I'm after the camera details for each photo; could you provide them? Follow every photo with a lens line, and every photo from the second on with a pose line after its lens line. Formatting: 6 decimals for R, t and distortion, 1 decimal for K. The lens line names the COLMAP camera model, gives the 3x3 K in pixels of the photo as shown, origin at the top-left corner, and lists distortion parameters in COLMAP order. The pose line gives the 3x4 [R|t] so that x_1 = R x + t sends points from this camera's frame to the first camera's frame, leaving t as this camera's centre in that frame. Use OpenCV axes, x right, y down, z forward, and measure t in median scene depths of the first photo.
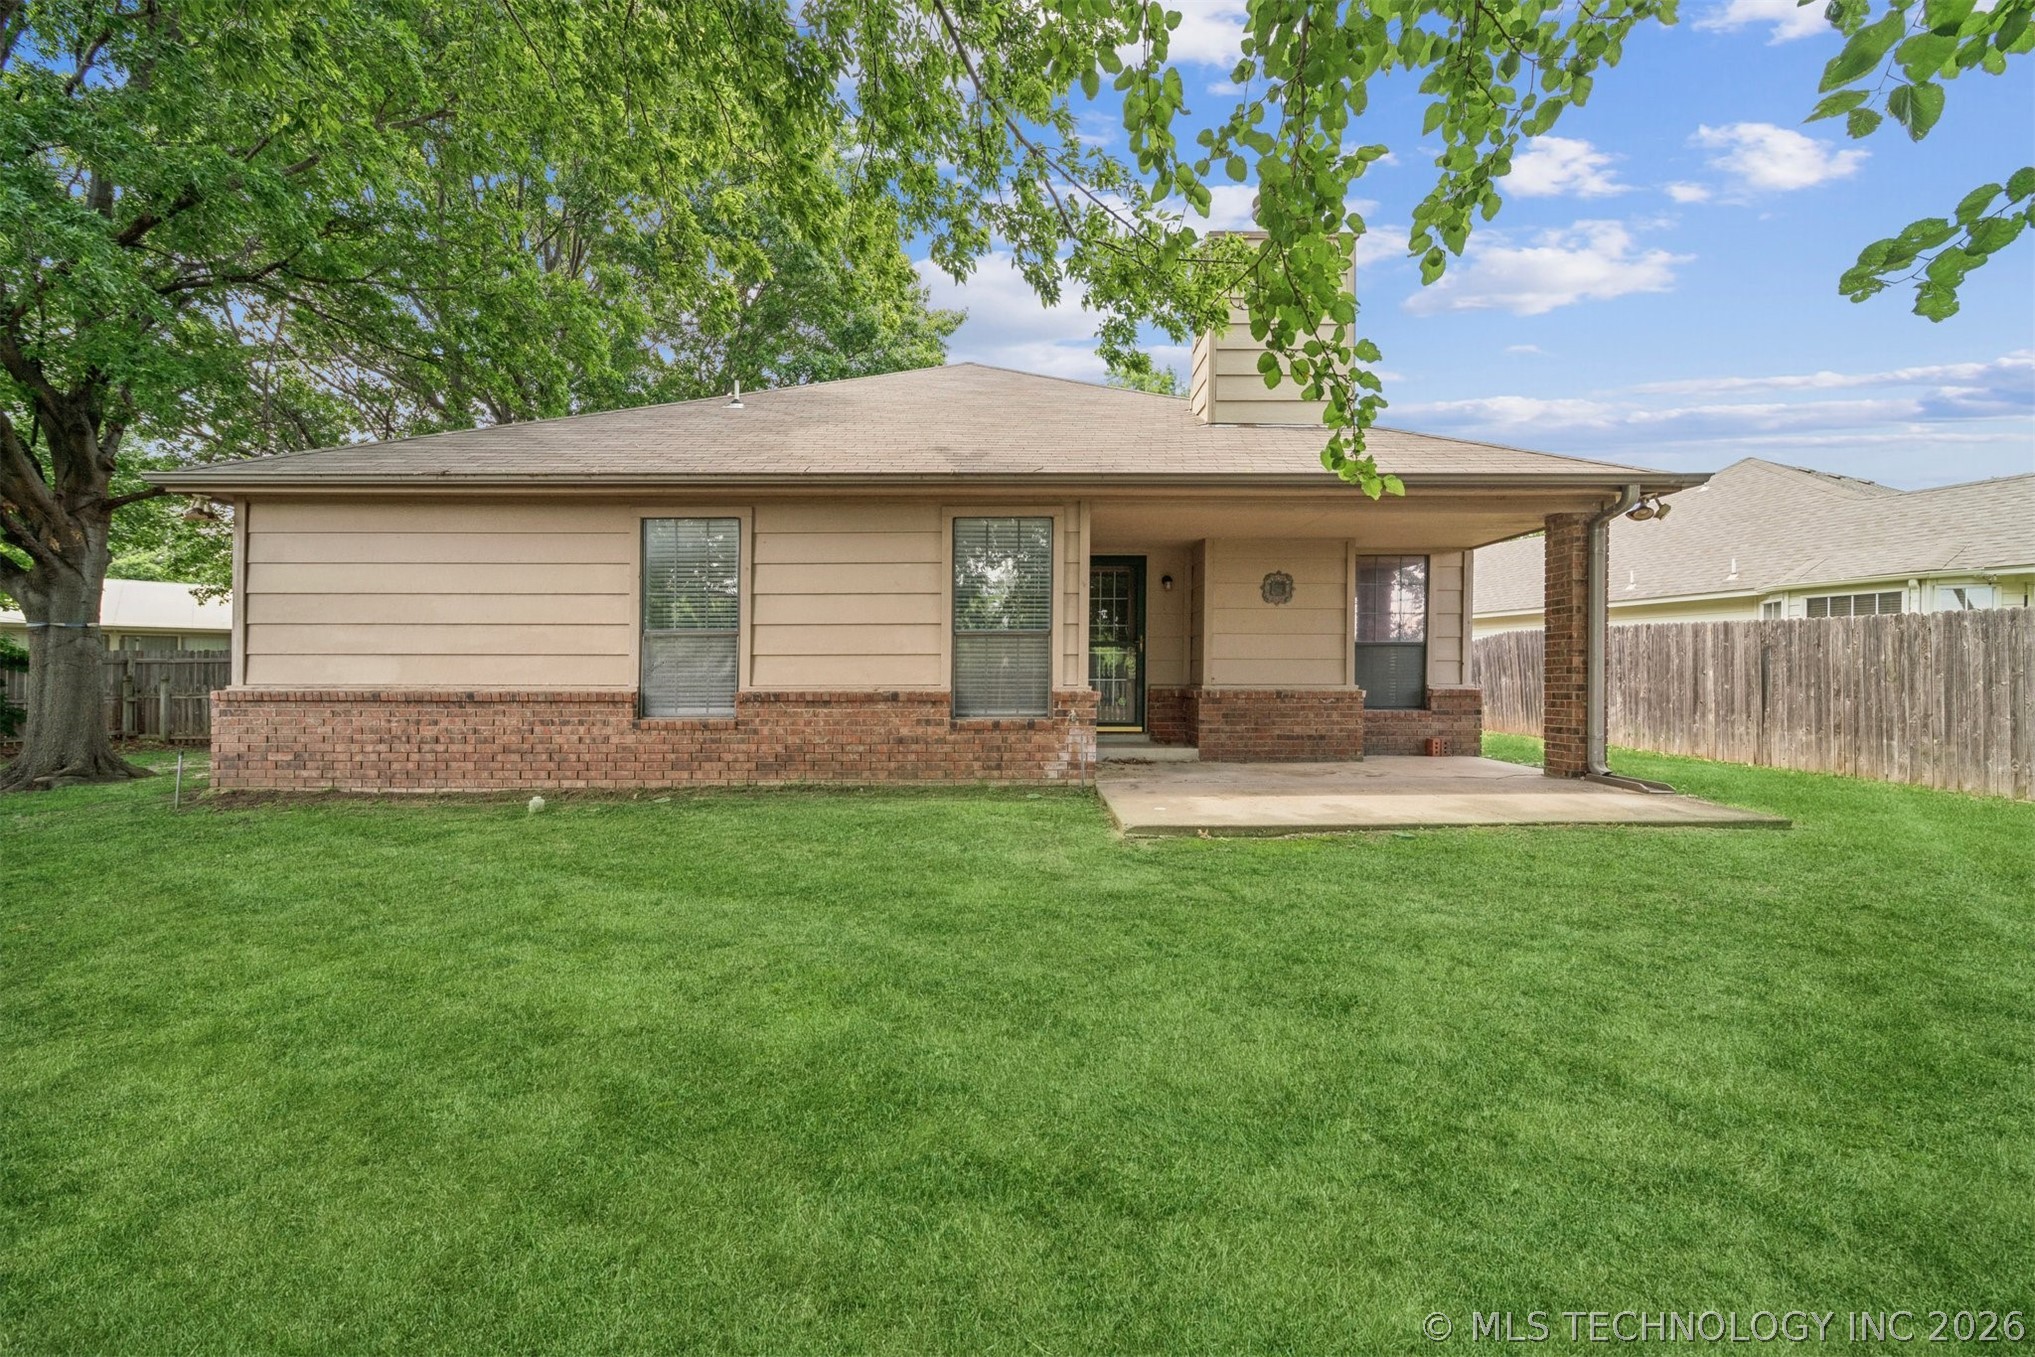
lens RADIAL K [[717.8, 0, 1022.9], [0, 717.8, 687.7], [0, 0, 1]] dist [0.000374, -0.001378]
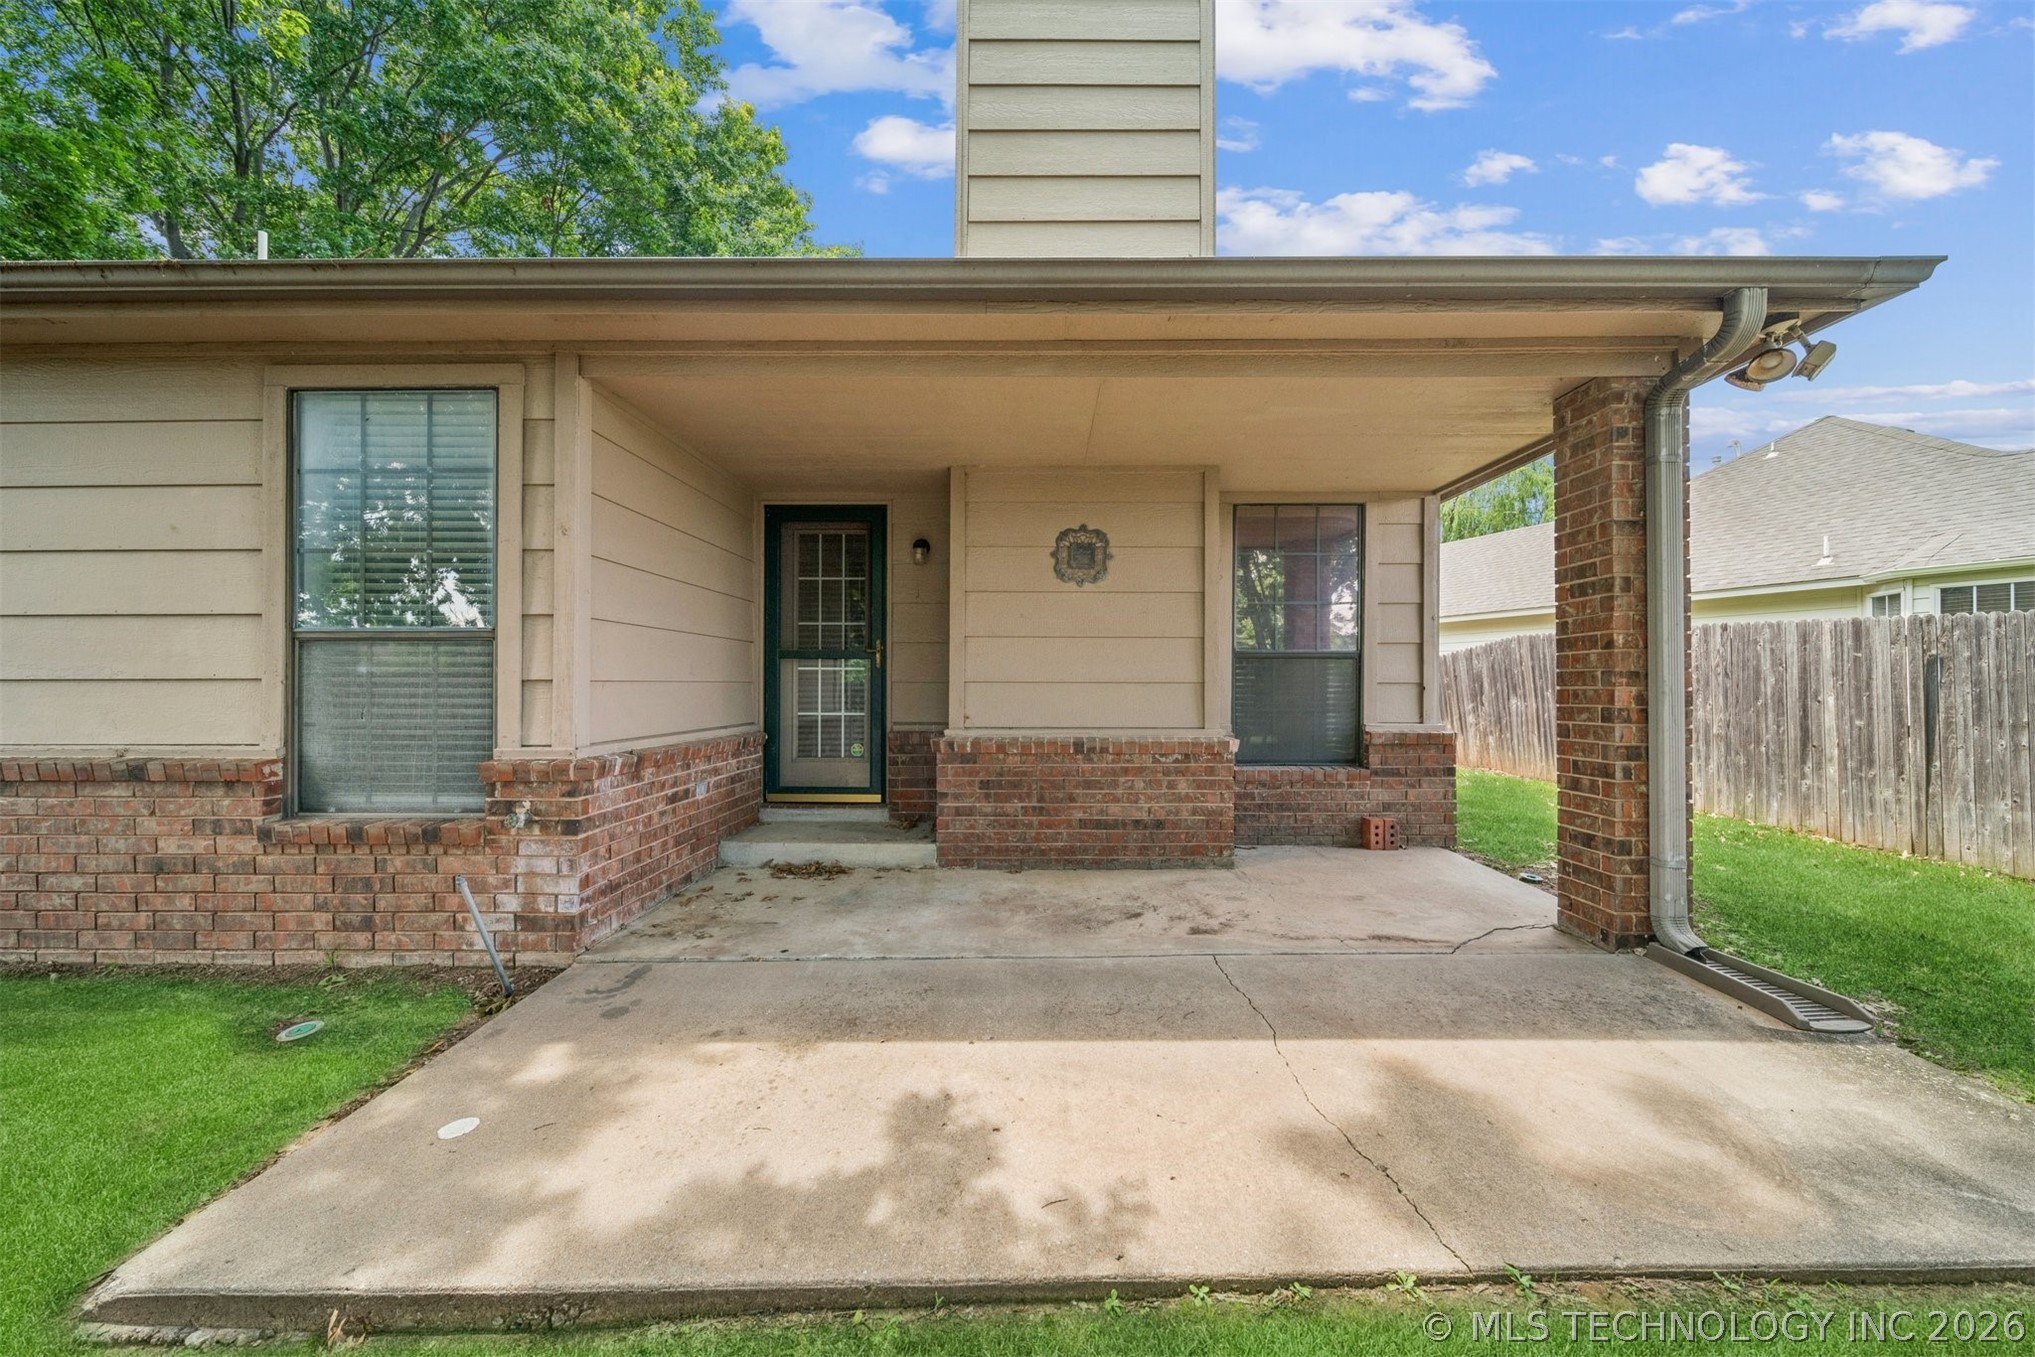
lens RADIAL K [[744.4, 0, 1033.4], [0, 744.4, 678.5], [0, 0, 1]] dist [-0.001271, -0.000365]
pose [[0.999996, 0.001379, -0.002513, 0.321013], [-0.001430, 0.999793, -0.020306, -0.031126], [0.002484, 0.020310, 0.999791, 0.424890]]
